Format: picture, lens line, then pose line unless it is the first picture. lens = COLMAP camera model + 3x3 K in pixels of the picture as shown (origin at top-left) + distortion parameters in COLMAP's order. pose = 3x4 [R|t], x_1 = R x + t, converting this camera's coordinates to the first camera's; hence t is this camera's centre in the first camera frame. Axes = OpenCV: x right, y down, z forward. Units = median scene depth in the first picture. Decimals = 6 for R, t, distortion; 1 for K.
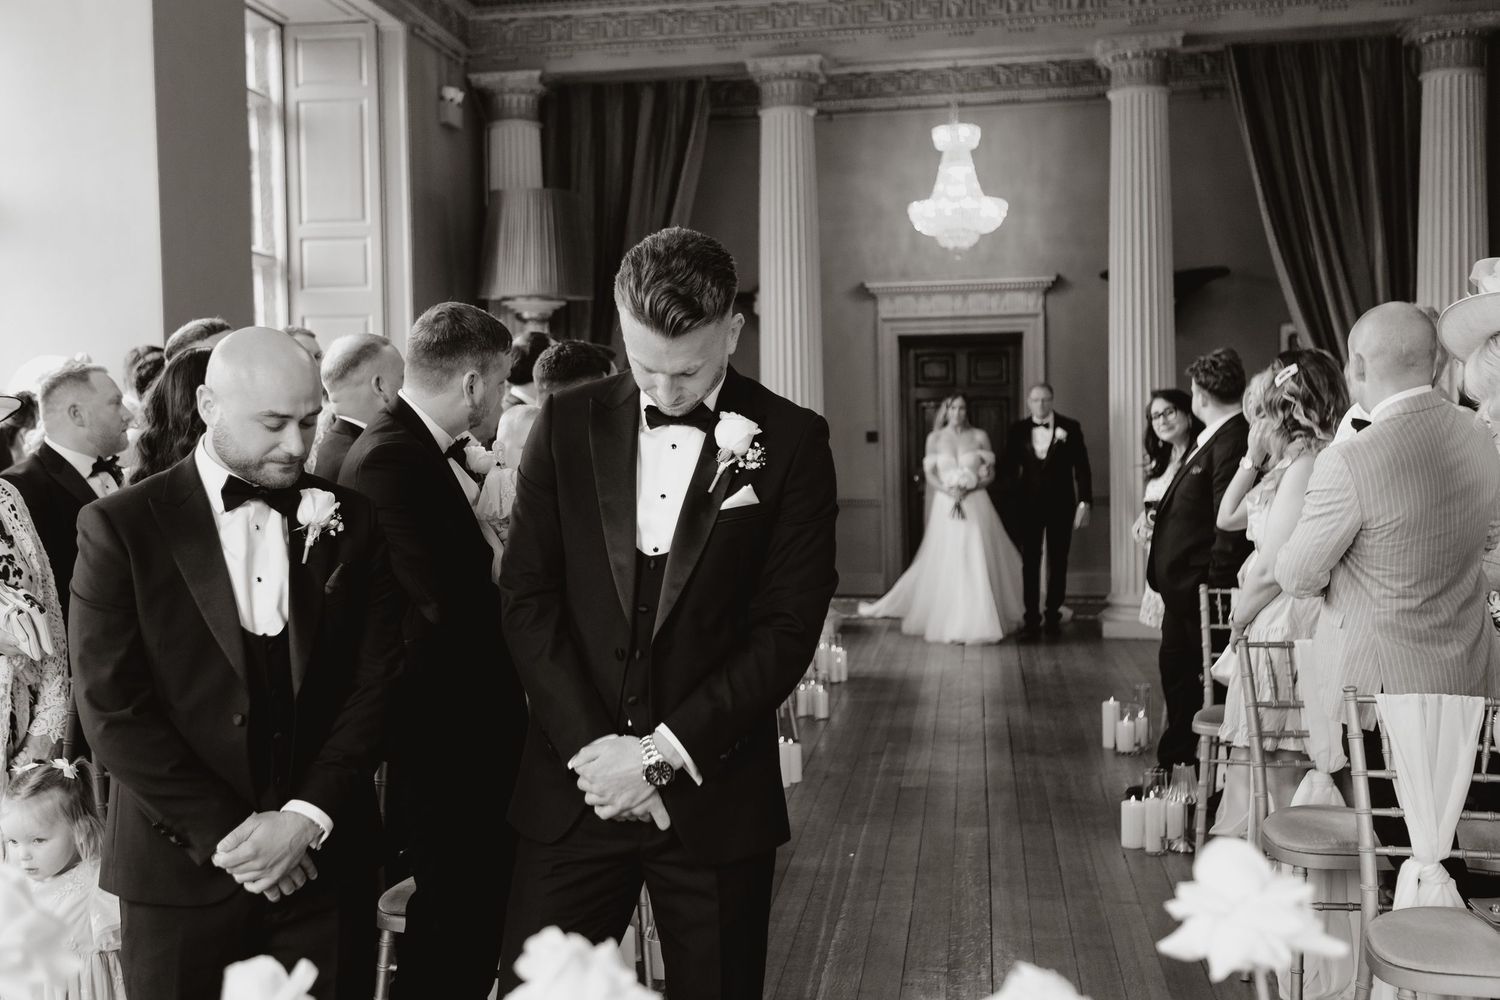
lens RADIAL K [[1634.3, 0, 665.0], [0, 1634.3, 476.5], [0, 0, 1]] dist [0.005941, 0.005825]
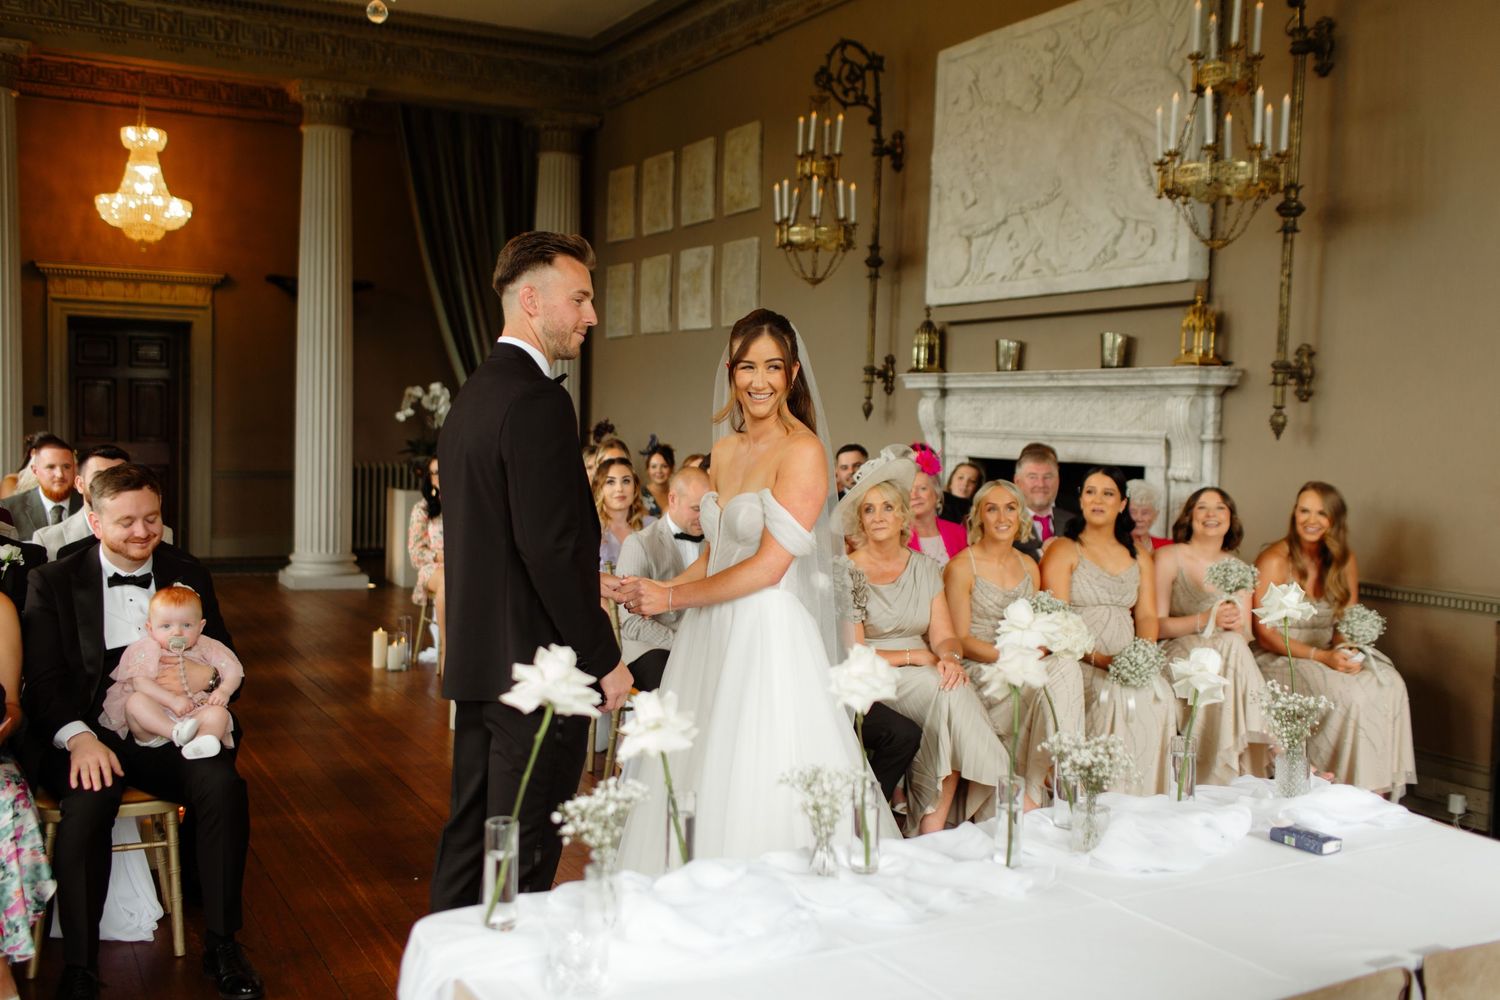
lens RADIAL K [[1610.0, 0, 750.0], [0, 1610.0, 500.0], [0, 0, 1]] dist [0.005711, 0.004275]
pose [[0.756035, 0.007200, 0.654492, -0.215545], [-0.021322, 0.999680, 0.013632, 0.009363], [-0.654184, -0.024261, 0.755946, -0.078055]]
